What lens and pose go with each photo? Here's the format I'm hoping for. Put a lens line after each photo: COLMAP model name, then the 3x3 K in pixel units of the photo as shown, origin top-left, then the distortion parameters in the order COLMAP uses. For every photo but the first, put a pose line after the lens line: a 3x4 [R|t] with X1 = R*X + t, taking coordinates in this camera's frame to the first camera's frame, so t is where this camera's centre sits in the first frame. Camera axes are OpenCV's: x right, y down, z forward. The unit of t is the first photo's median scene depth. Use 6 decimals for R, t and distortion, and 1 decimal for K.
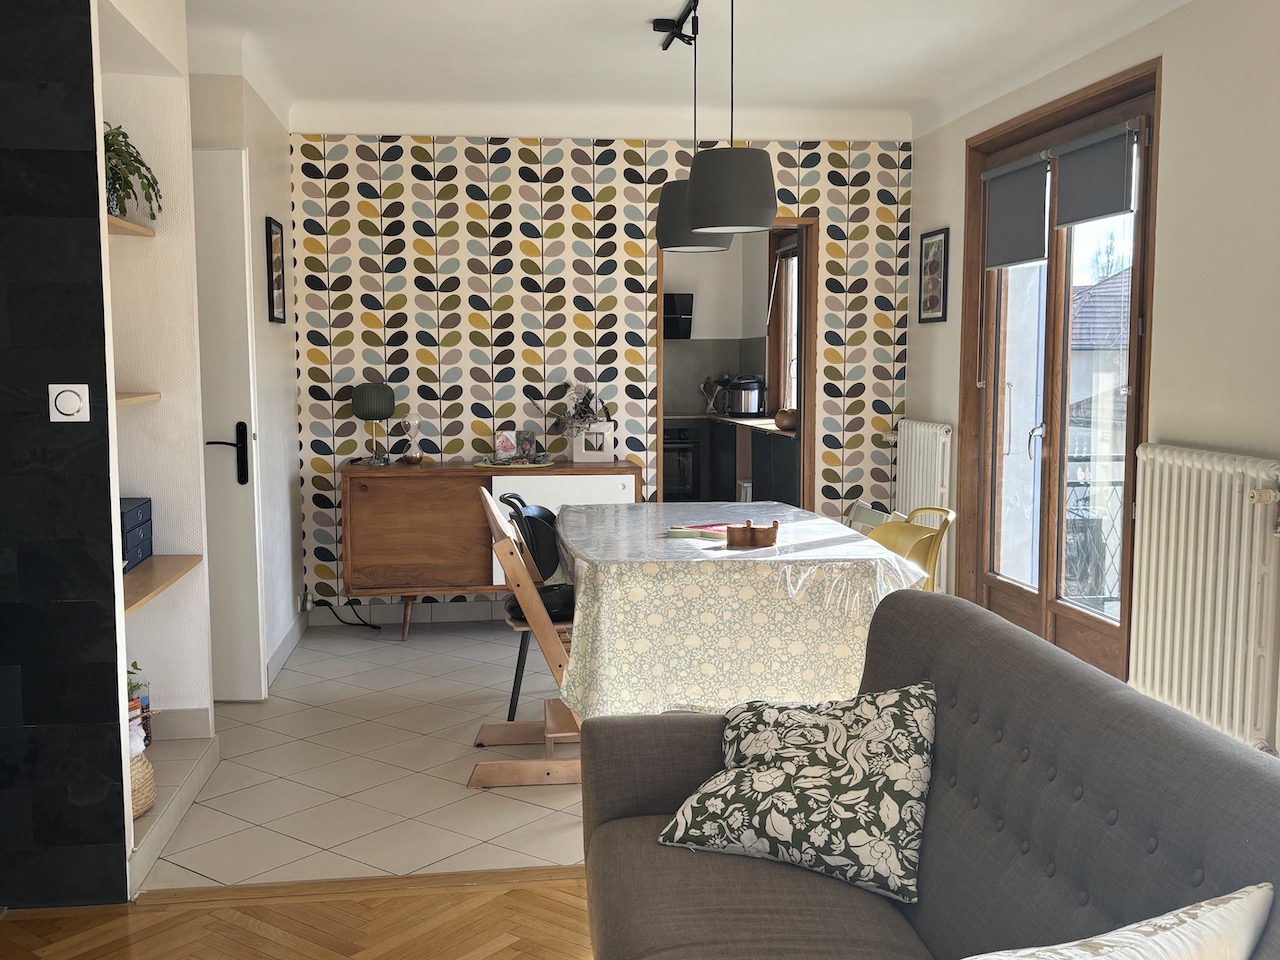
lens RADIAL K [[1271.7, 0, 640.0], [0, 1271.7, 480.0], [0, 0, 1]] dist [0.225193, -0.646507]
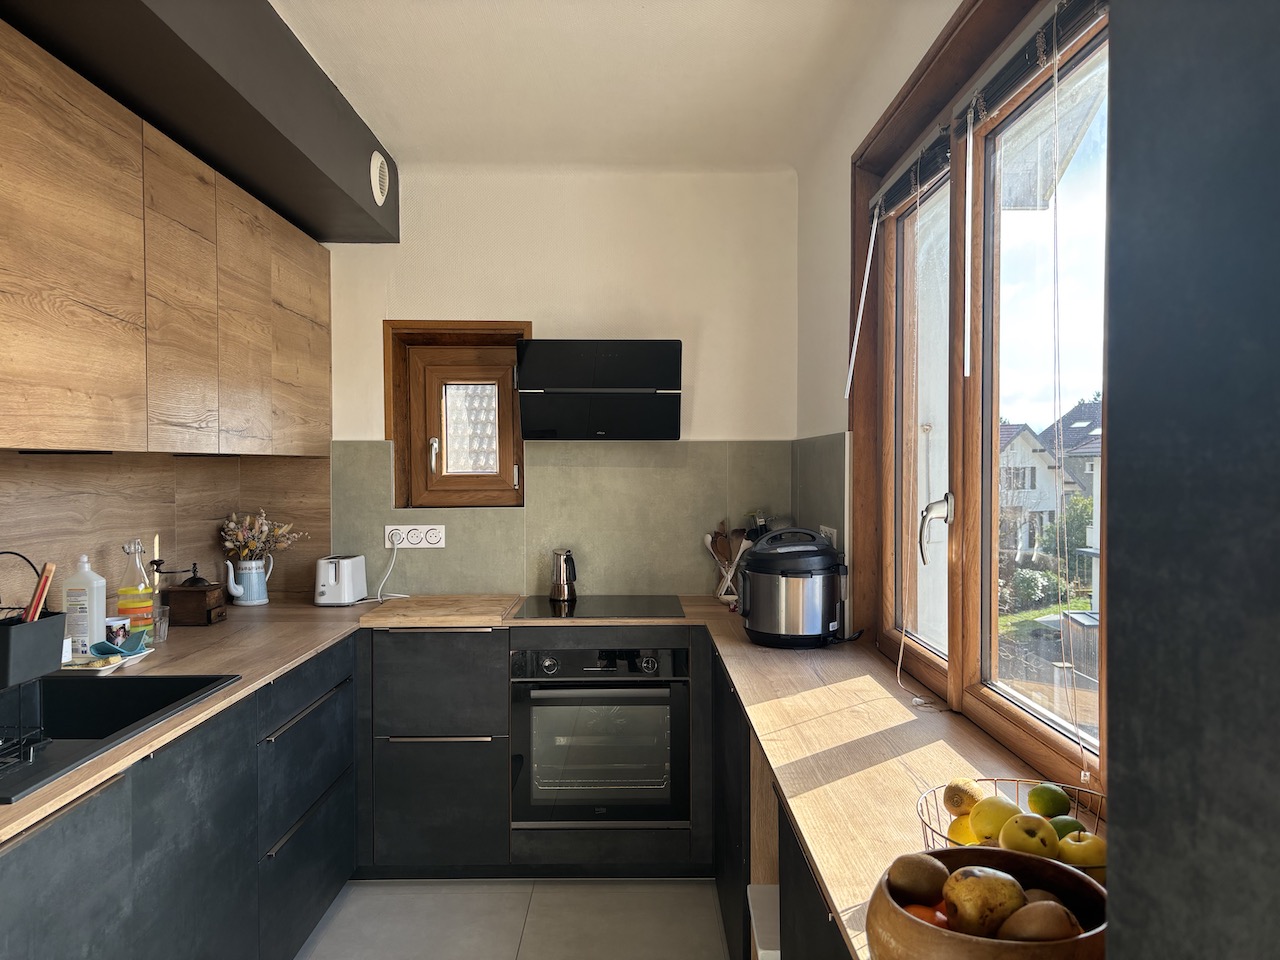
lens RADIAL K [[957.4, 0, 640.0], [0, 957.4, 480.0], [0, 0, 1]] dist [-0.000026, -0.000063]
pose [[0.991893, 0.007855, -0.126835, 0.118346], [-0.017252, 0.997171, -0.073156, -0.120876], [0.125901, 0.074751, 0.989222, 1.131575]]
